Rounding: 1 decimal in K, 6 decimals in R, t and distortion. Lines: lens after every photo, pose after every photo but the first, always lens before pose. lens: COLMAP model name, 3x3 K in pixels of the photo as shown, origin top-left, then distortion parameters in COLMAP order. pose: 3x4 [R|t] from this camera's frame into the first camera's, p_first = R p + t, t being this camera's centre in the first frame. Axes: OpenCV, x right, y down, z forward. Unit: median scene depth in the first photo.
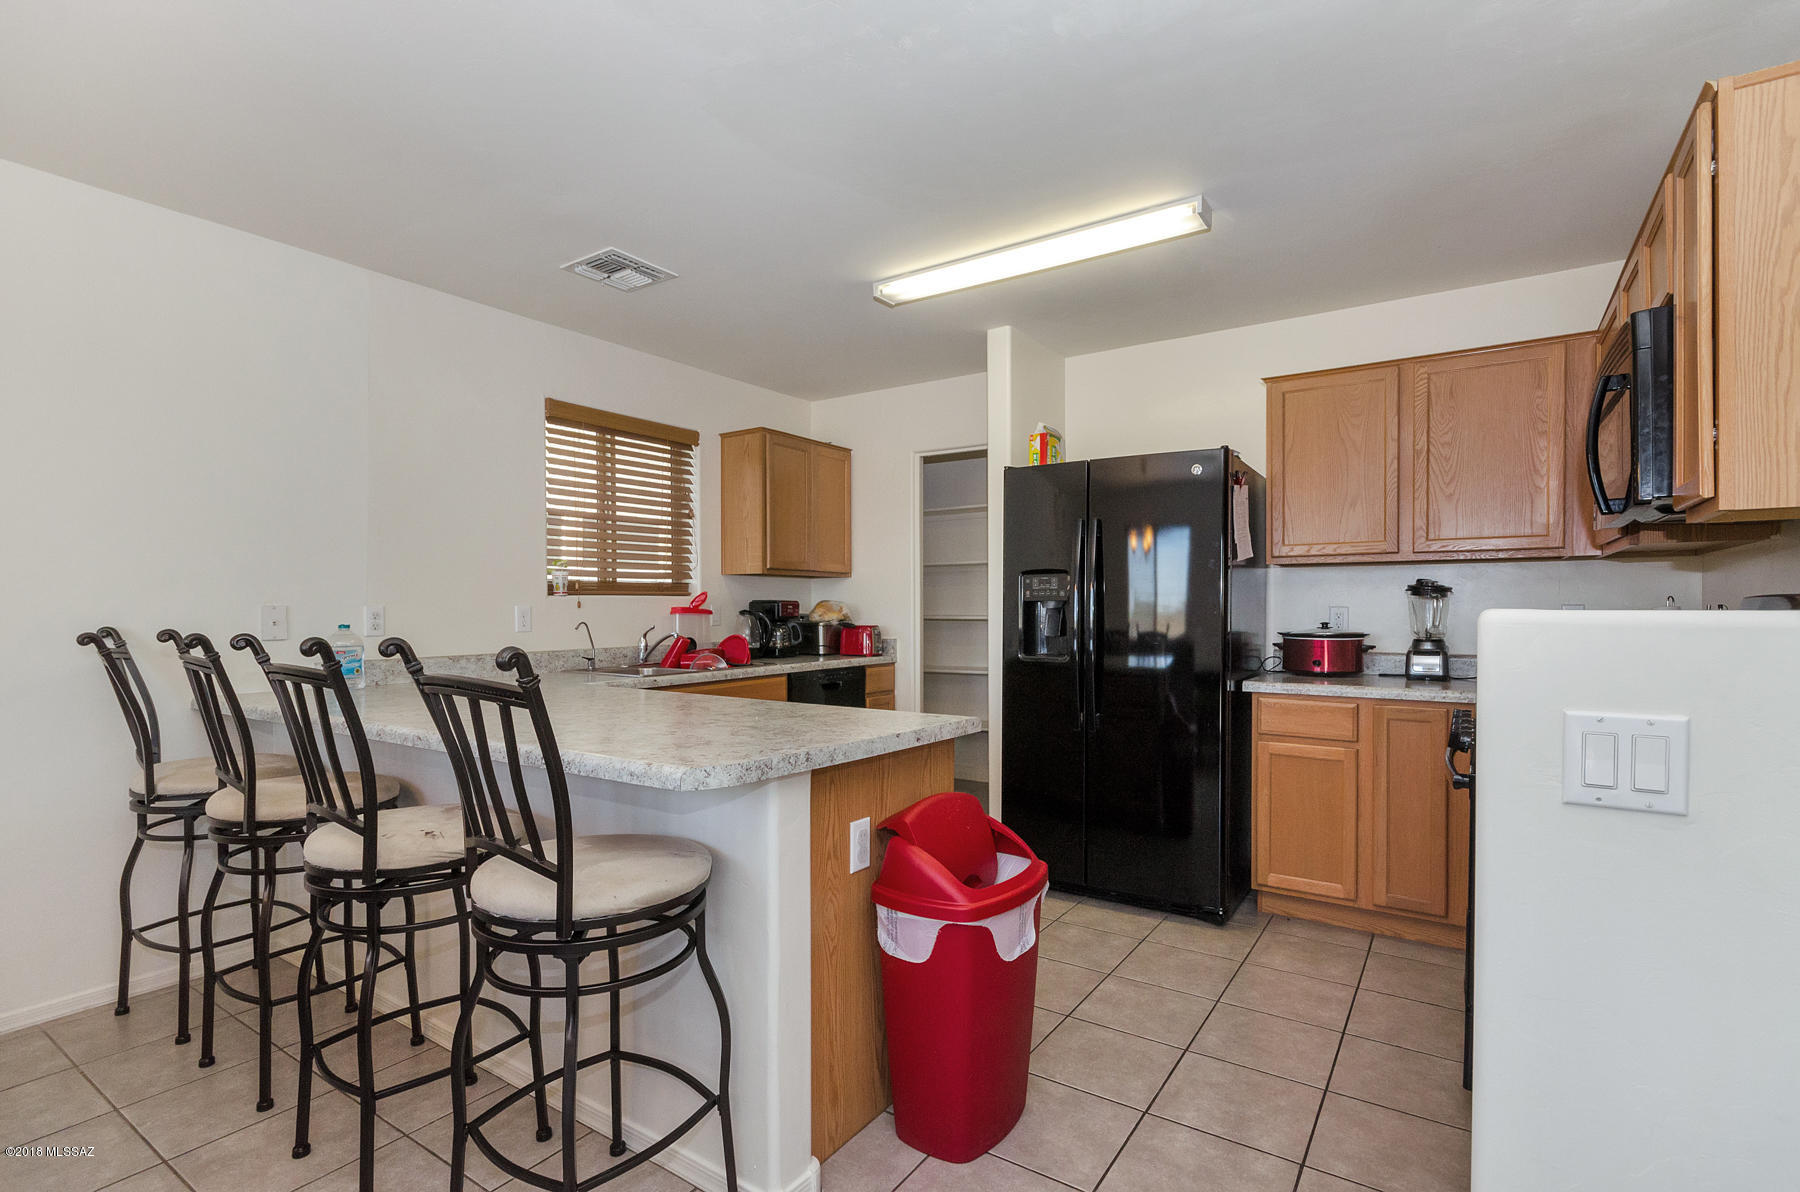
lens RADIAL K [[846.0, 0, 896.7], [0, 846.0, 620.0], [0, 0, 1]] dist [-0.003045, -0.000070]
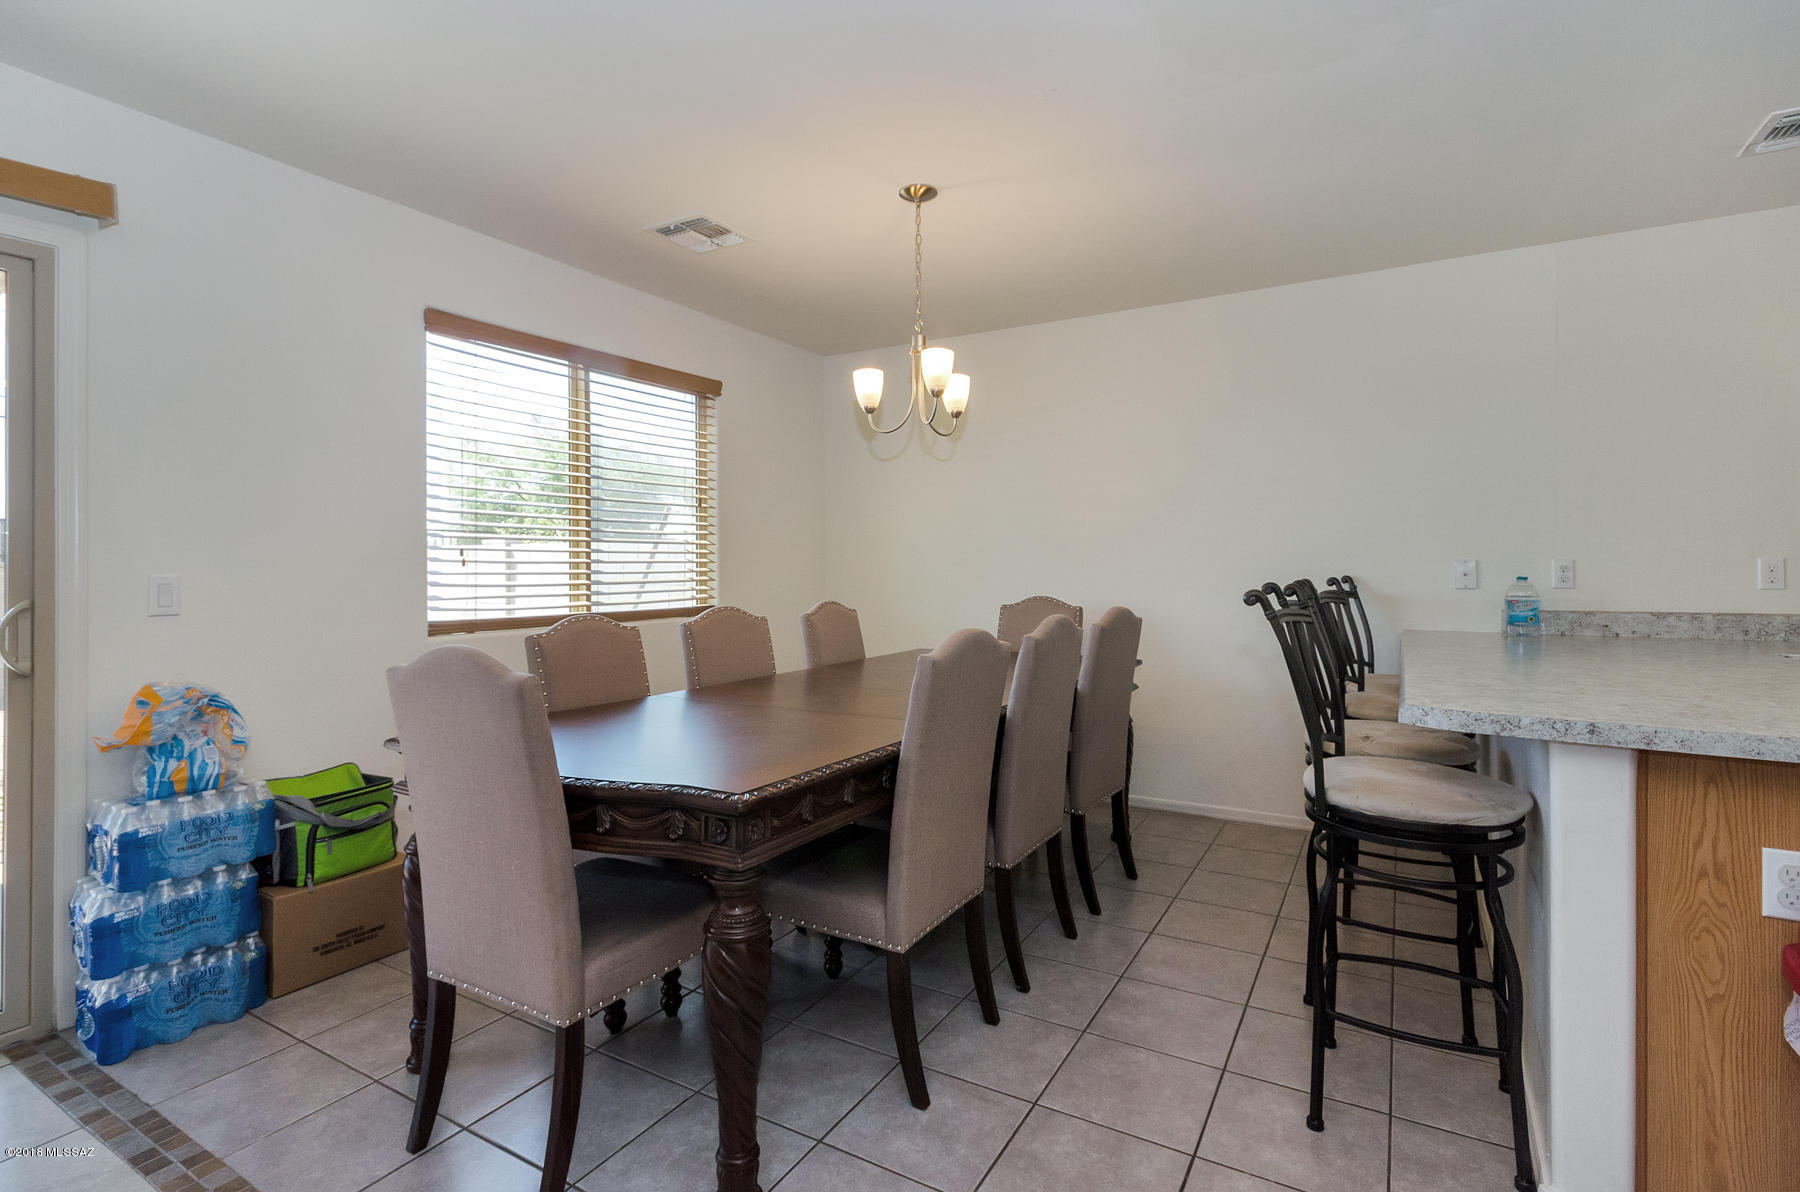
lens RADIAL K [[853.2, 0, 897.5], [0, 853.2, 574.4], [0, 0, 1]] dist [0.001691, 0.000101]
pose [[0.060051, 0.010609, -0.998139, 0.349069], [-0.008237, 0.999915, 0.010133, -0.001827], [0.998161, 0.007613, 0.060133, 0.100620]]
